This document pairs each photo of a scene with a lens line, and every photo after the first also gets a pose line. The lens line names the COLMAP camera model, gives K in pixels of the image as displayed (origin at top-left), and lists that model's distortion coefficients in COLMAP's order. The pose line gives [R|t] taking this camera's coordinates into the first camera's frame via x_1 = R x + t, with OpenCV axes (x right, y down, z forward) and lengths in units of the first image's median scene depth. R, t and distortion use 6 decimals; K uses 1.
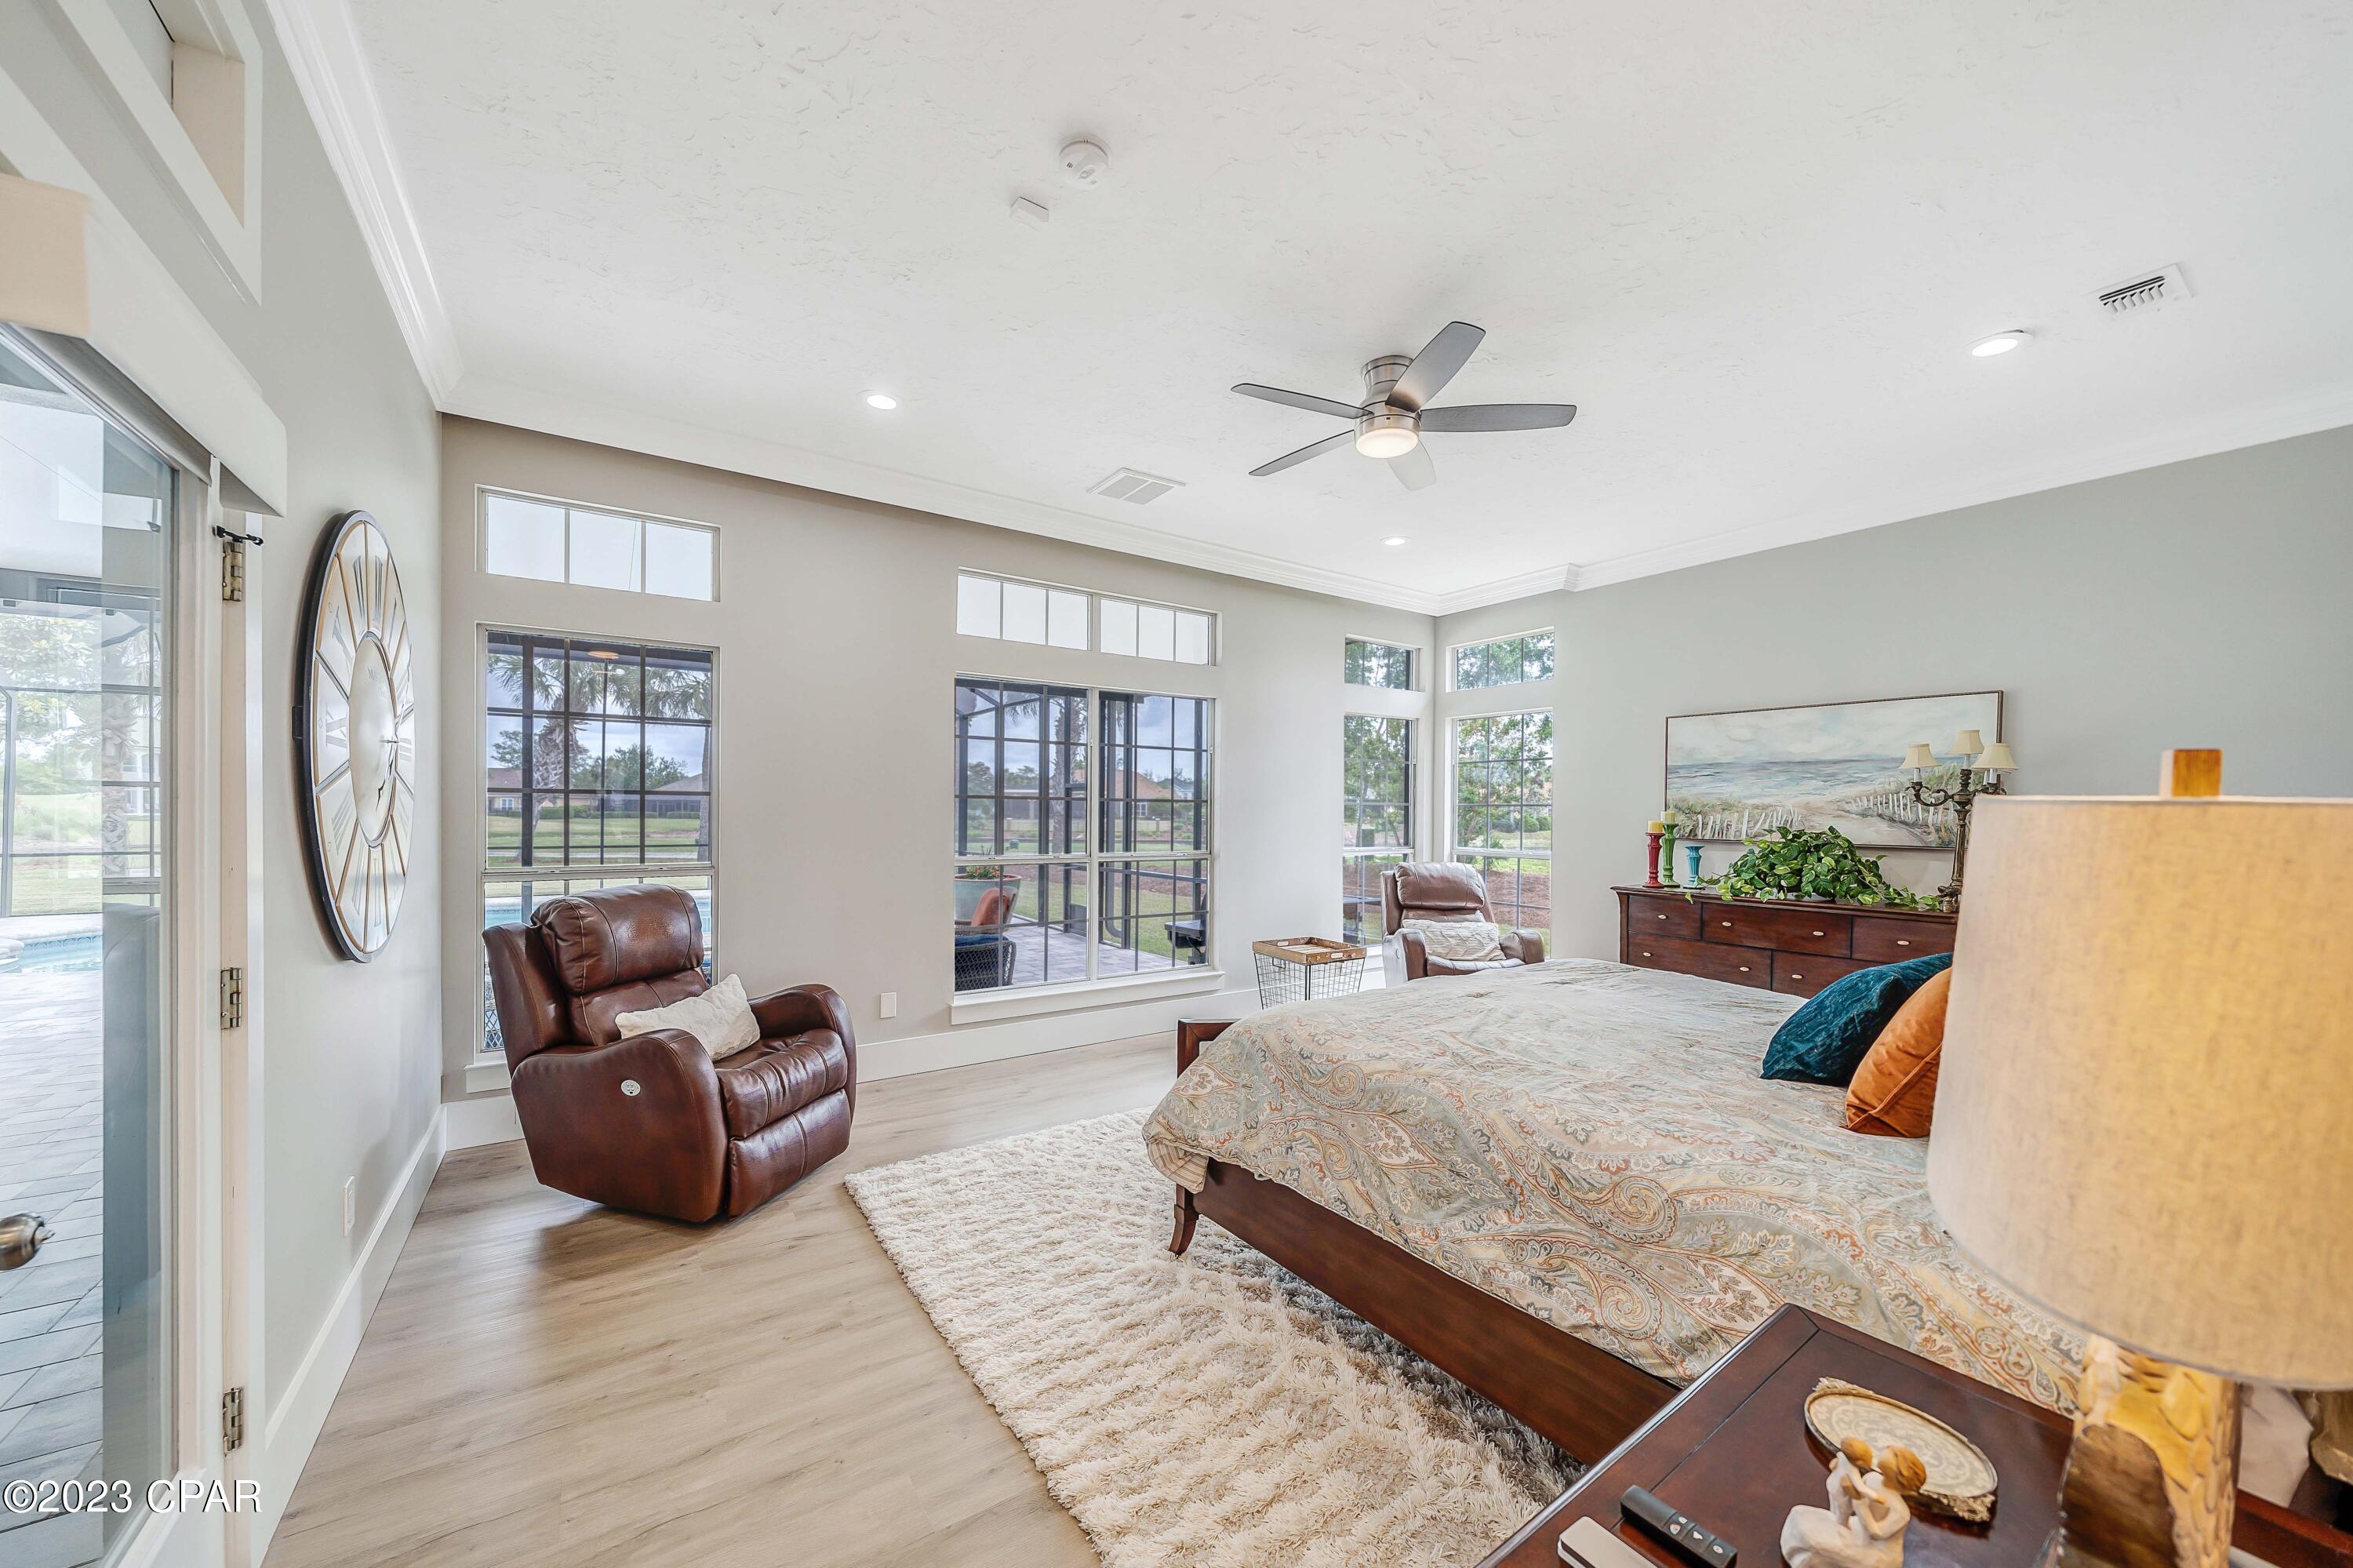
lens RADIAL K [[820.7, 0, 1153.6], [0, 820.7, 825.7], [0, 0, 1]] dist [-0.003424, 0.000012]
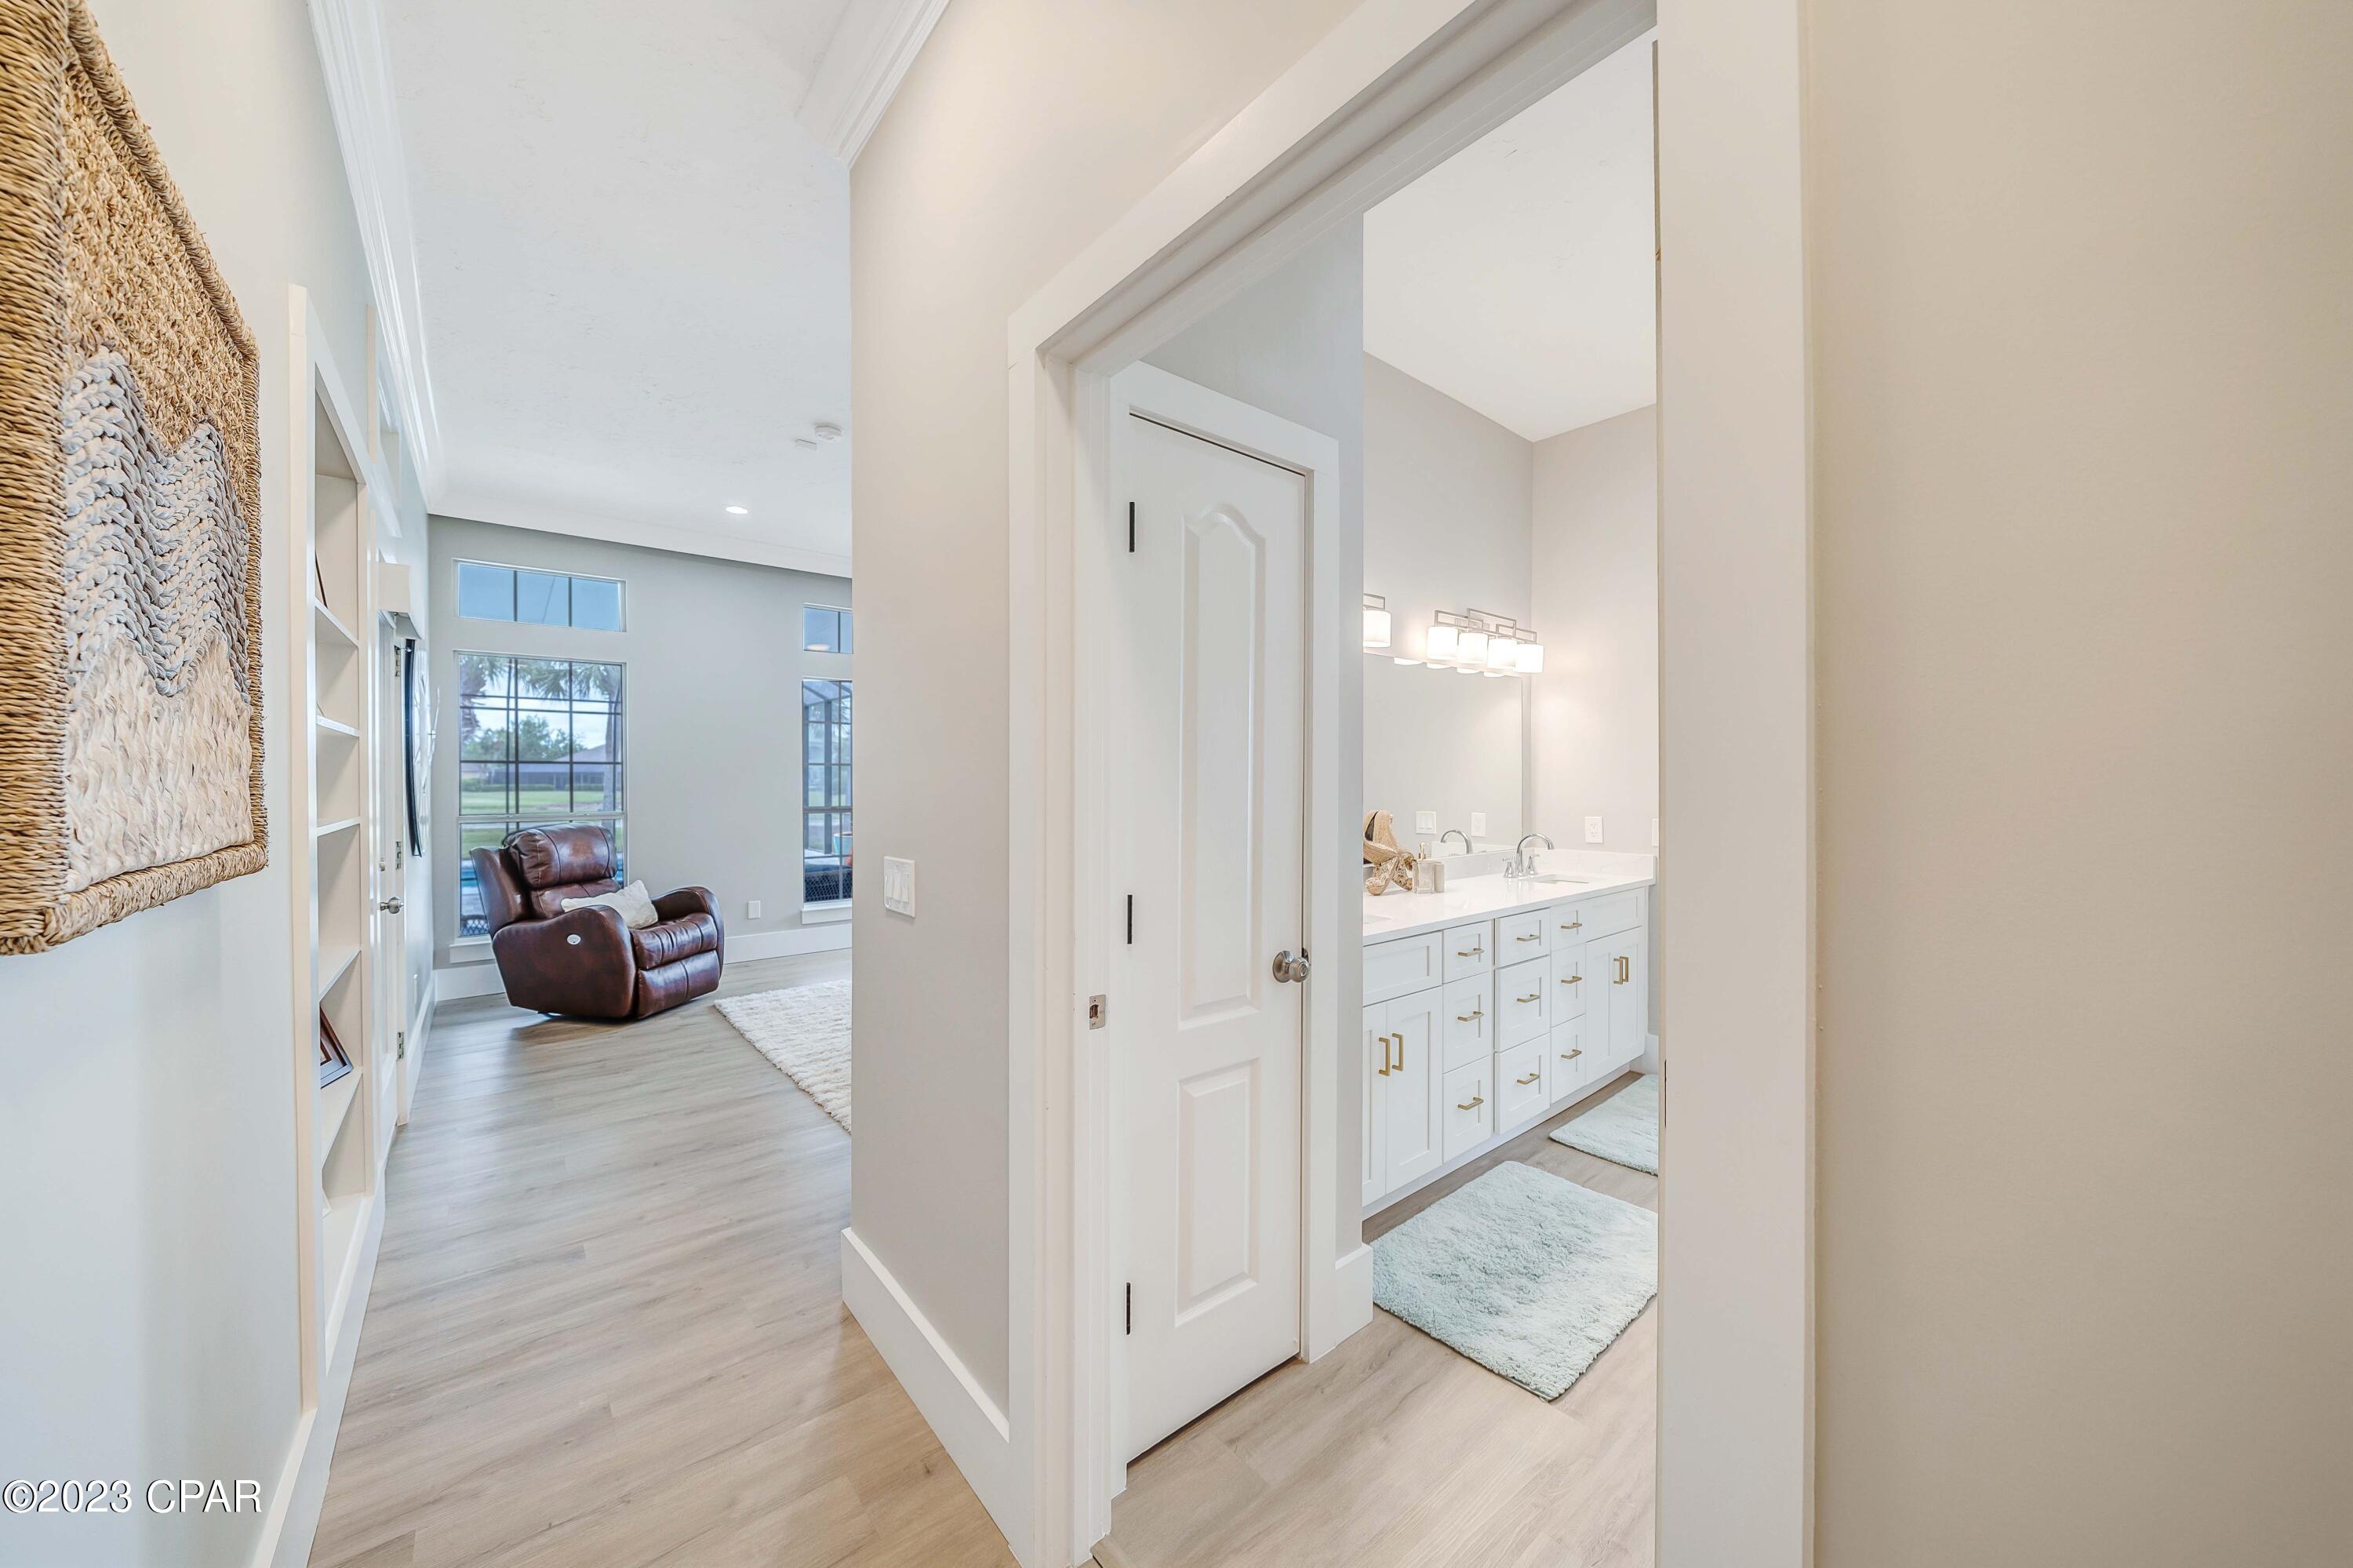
lens RADIAL K [[820.7, 0, 1173.6], [0, 820.7, 786.7], [0, 0, 1]] dist [-0.003424, 0.000012]
pose [[0.994397, -0.010984, 0.105140, 0.359136], [0.011941, 0.999893, -0.008482, 0.036158], [-0.105036, 0.009690, 0.994421, -0.704151]]
